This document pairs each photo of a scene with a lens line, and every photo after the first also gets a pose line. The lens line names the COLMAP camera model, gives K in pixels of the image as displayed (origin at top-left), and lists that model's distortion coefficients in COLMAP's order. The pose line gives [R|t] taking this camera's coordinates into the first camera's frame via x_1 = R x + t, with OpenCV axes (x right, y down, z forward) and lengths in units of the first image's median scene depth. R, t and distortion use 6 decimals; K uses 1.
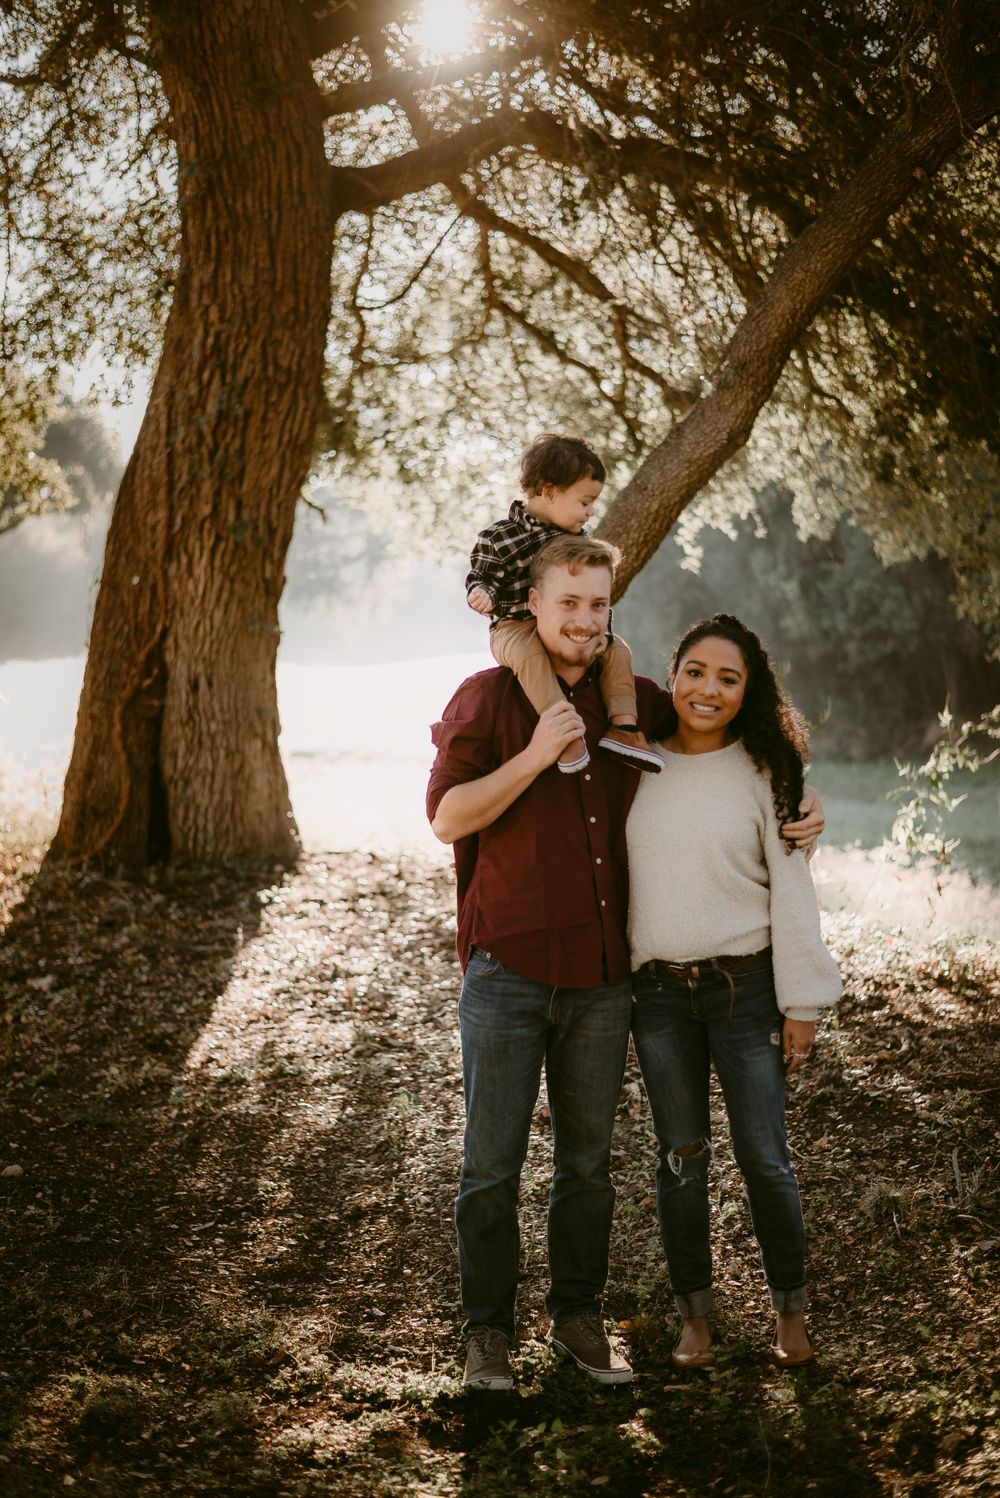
lens RADIAL K [[2309.1, 0, 492.7], [0, 2309.1, 764.4], [0, 0, 1]] dist [-0.092955, 0.092661]
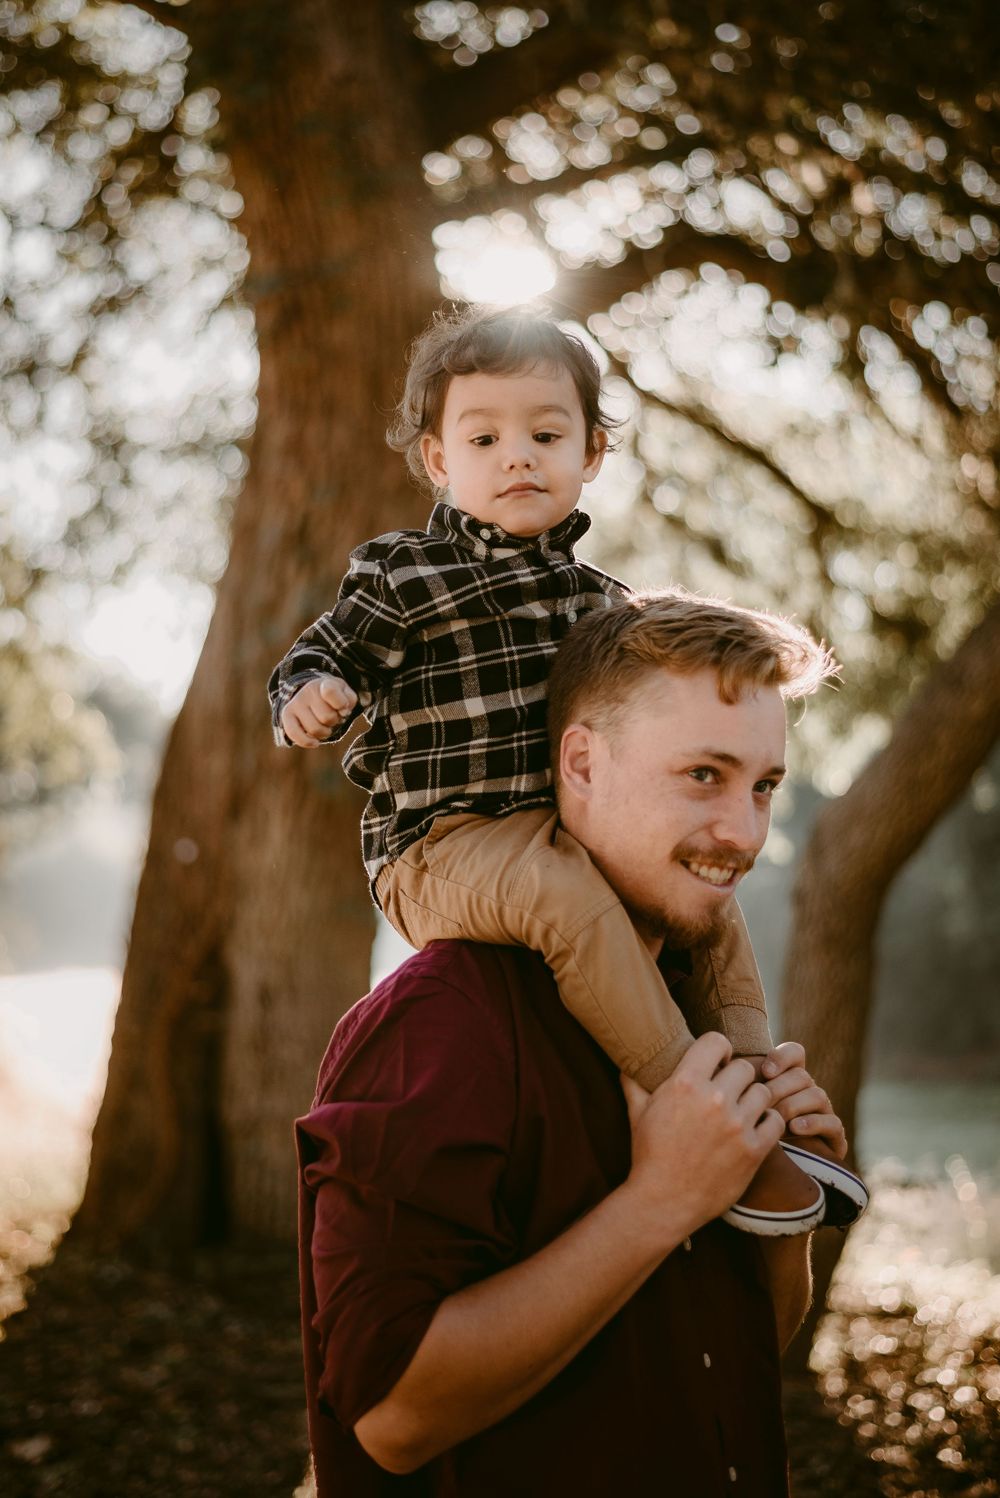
lens RADIAL K [[2344.1, 0, 500.0], [0, 2344.1, 749.0], [0, 0, 1]] dist [-0.089625, 0.053835]
pose [[0.999597, -0.006926, -0.027534, -0.039640], [0.002992, 0.990088, -0.140420, -0.008671], [0.028234, 0.140281, 0.989709, 0.296042]]
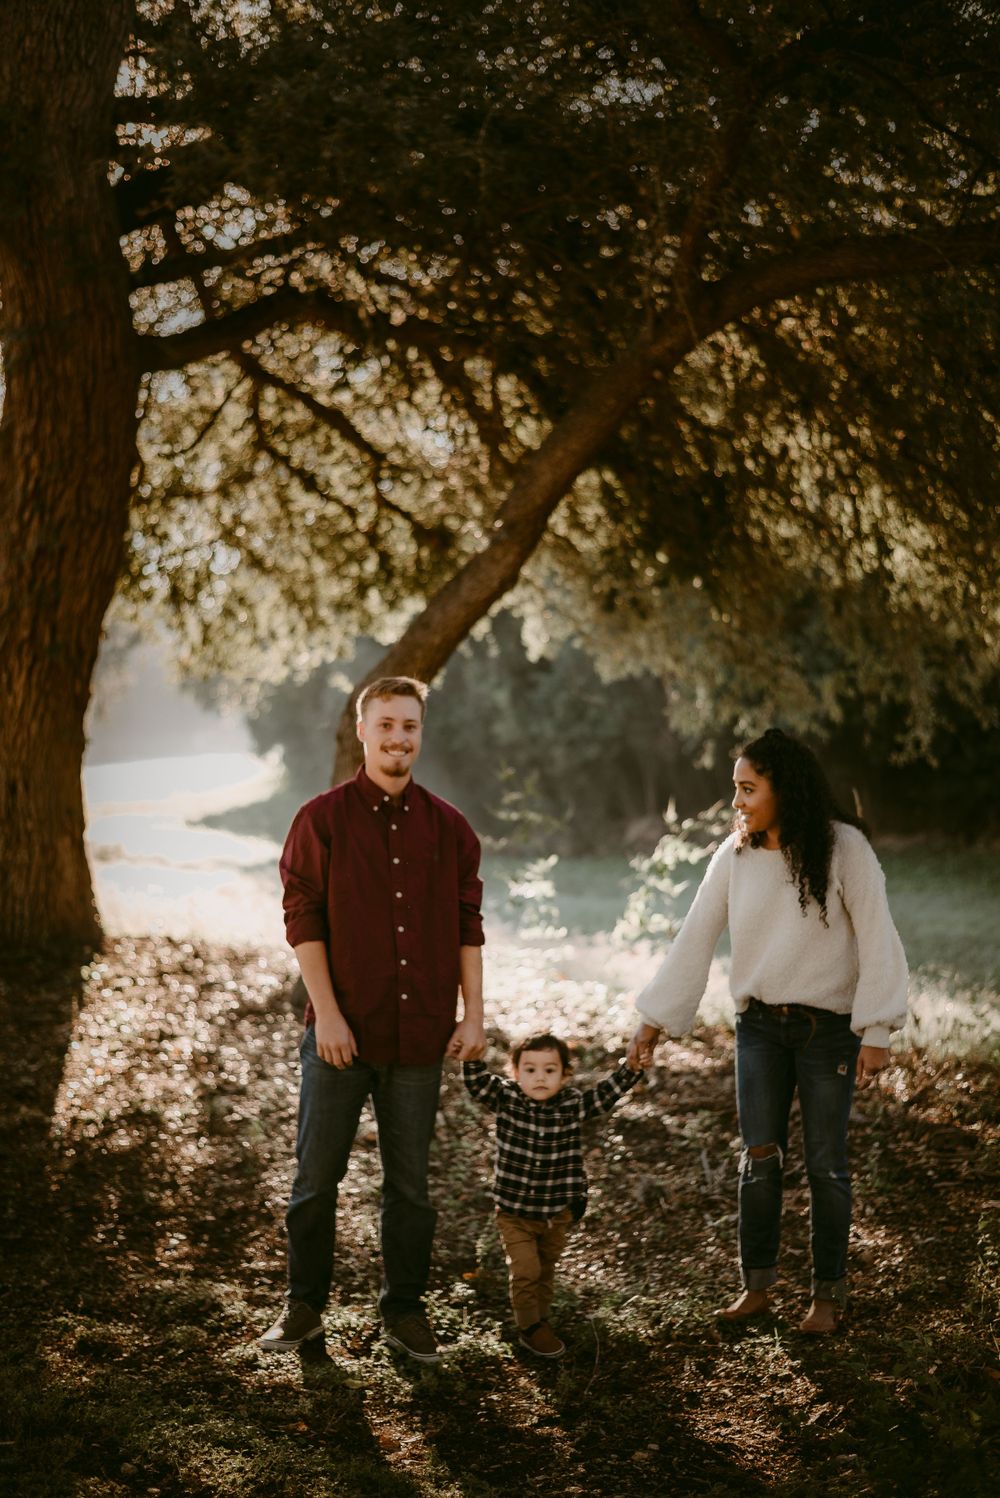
lens RADIAL K [[2309.1, 0, 492.7], [0, 2309.1, 764.4], [0, 0, 1]] dist [-0.092955, 0.092661]
pose [[0.990739, 0.002542, 0.135759, -0.054166], [0.003382, 0.999052, -0.043394, 0.004086], [-0.135740, 0.043452, 0.989791, -0.160287]]
